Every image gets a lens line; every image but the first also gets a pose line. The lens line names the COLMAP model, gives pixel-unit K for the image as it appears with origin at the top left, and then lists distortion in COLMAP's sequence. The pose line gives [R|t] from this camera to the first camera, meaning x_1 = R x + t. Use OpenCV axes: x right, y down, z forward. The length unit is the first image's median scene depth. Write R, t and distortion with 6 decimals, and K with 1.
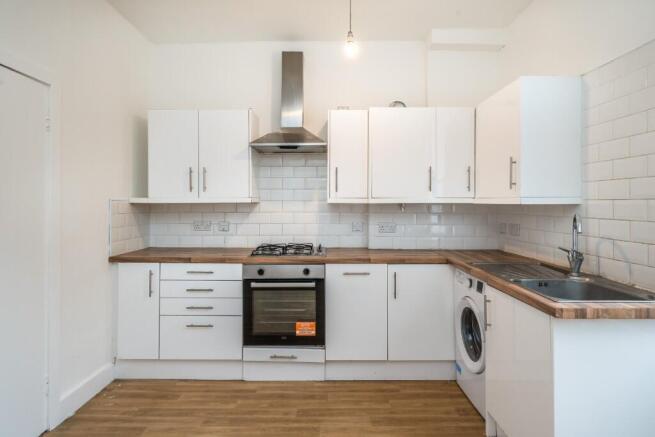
lens RADIAL K [[368.0, 0, 328.1], [0, 368.0, 206.3], [0, 0, 1]] dist [0.007477, -0.000608]
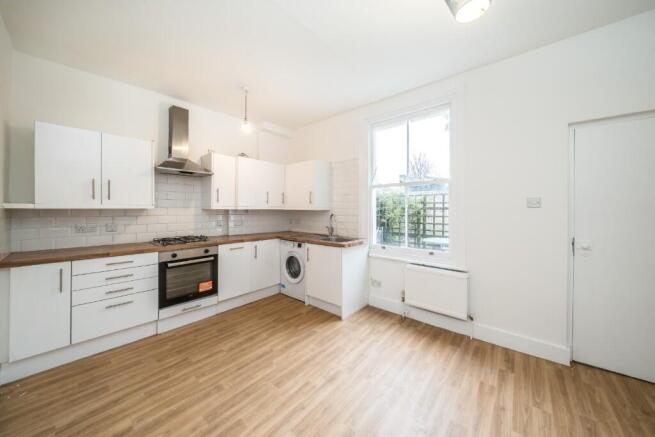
lens RADIAL K [[226.8, 0, 327.8], [0, 226.8, 214.6], [0, 0, 1]] dist [0.000569, 0.000152]
pose [[0.655335, -0.014046, 0.755207, -0.463099], [0.000641, 0.999837, 0.018040, -0.003145], [-0.755338, -0.011339, 0.655238, -0.063715]]
